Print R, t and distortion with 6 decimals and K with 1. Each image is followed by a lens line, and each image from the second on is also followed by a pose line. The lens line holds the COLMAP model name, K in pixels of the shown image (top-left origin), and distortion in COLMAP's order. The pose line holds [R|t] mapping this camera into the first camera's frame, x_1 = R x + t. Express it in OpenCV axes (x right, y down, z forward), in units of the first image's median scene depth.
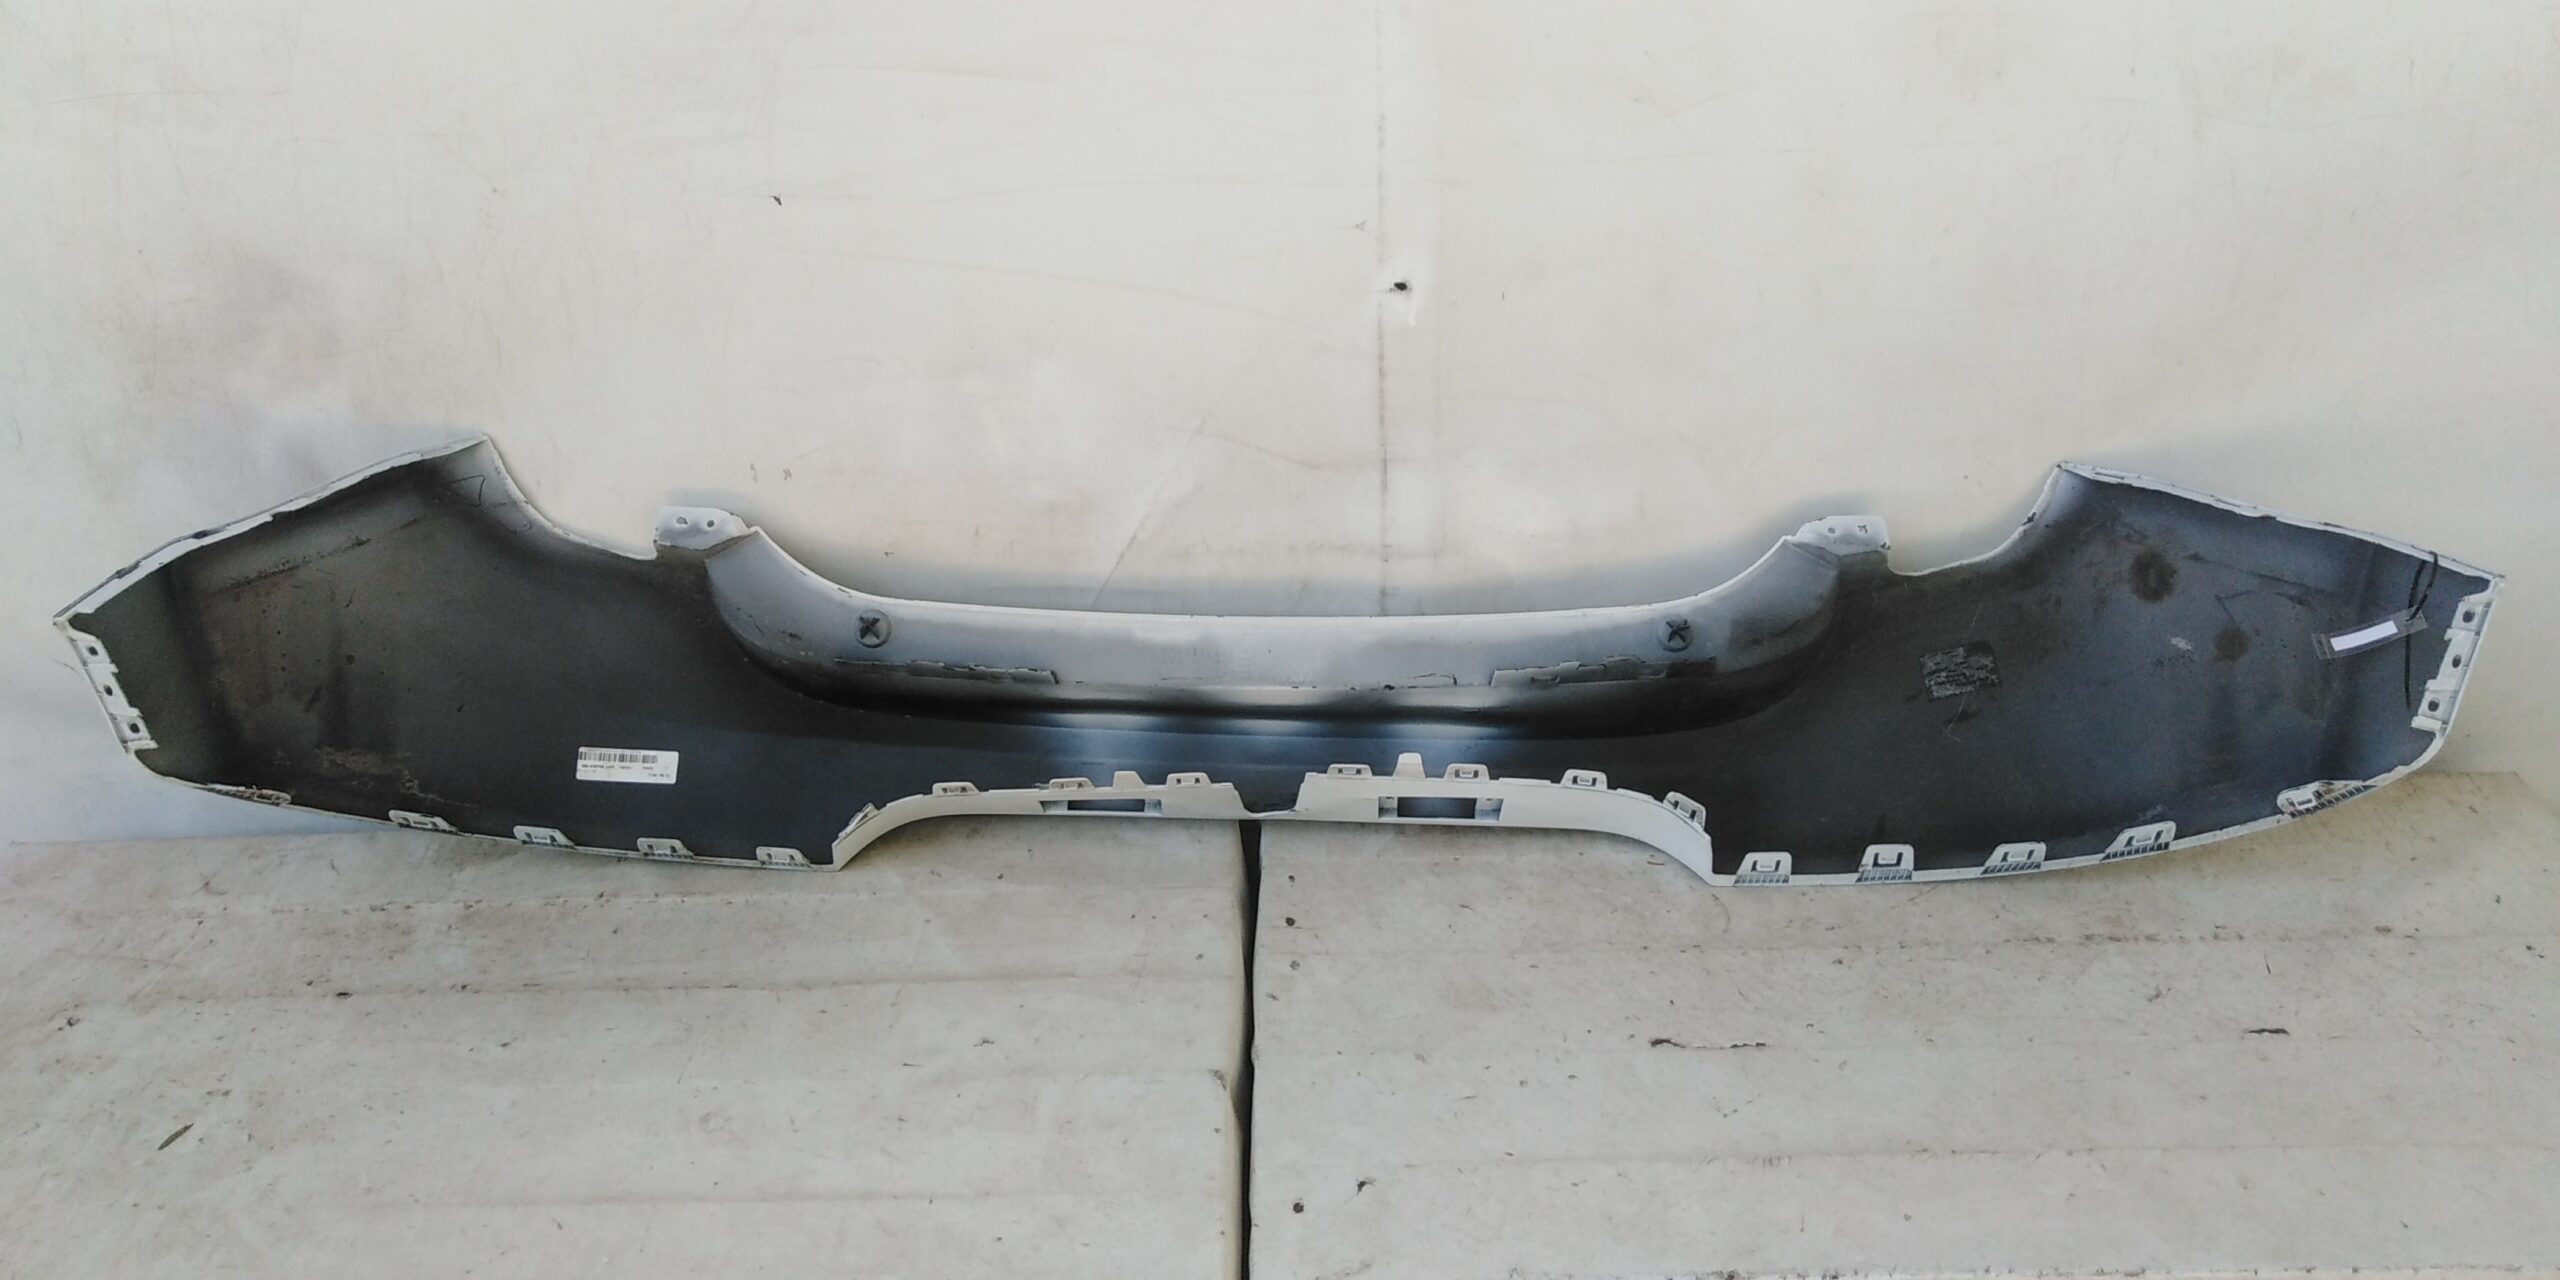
lens RADIAL K [[1967.1, 0, 1284.6], [0, 1967.1, 674.2], [0, 0, 1]] dist [0.002726, -0.001820]
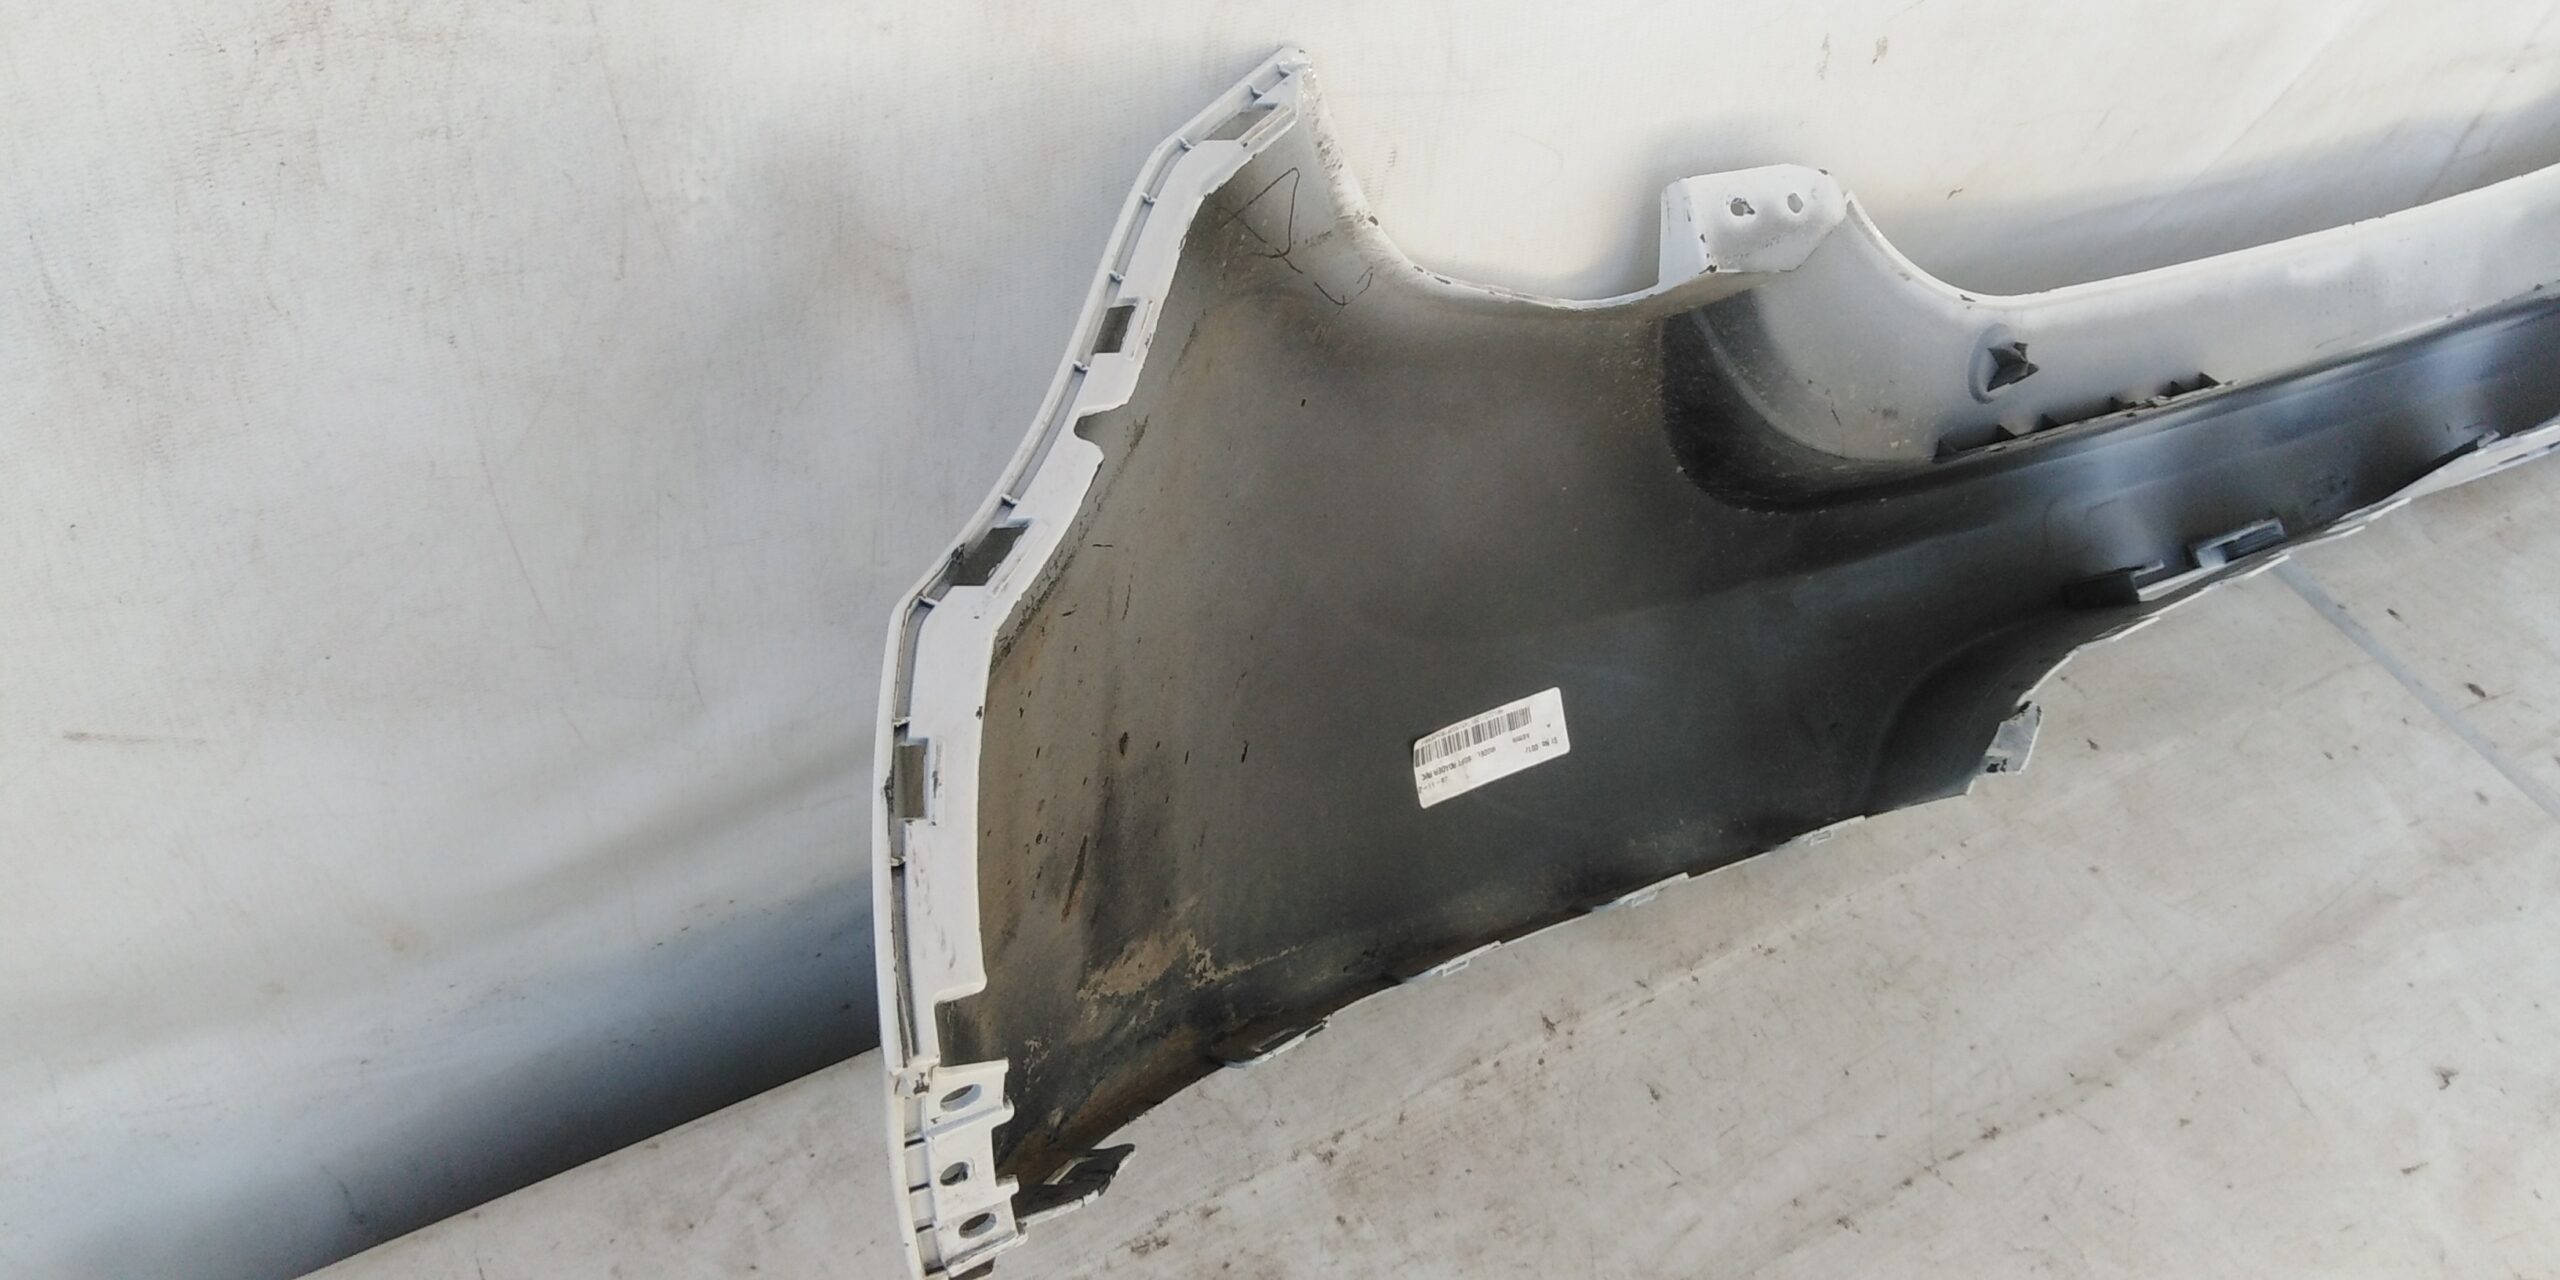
lens RADIAL K [[1967.1, 0, 1284.6], [0, 1967.1, 674.2], [0, 0, 1]] dist [0.002726, -0.001820]
pose [[0.835881, -0.276124, 0.474403, -0.620334], [0.101175, 0.926958, 0.361265, -0.148462], [-0.539505, -0.253977, 0.802764, 0.694938]]
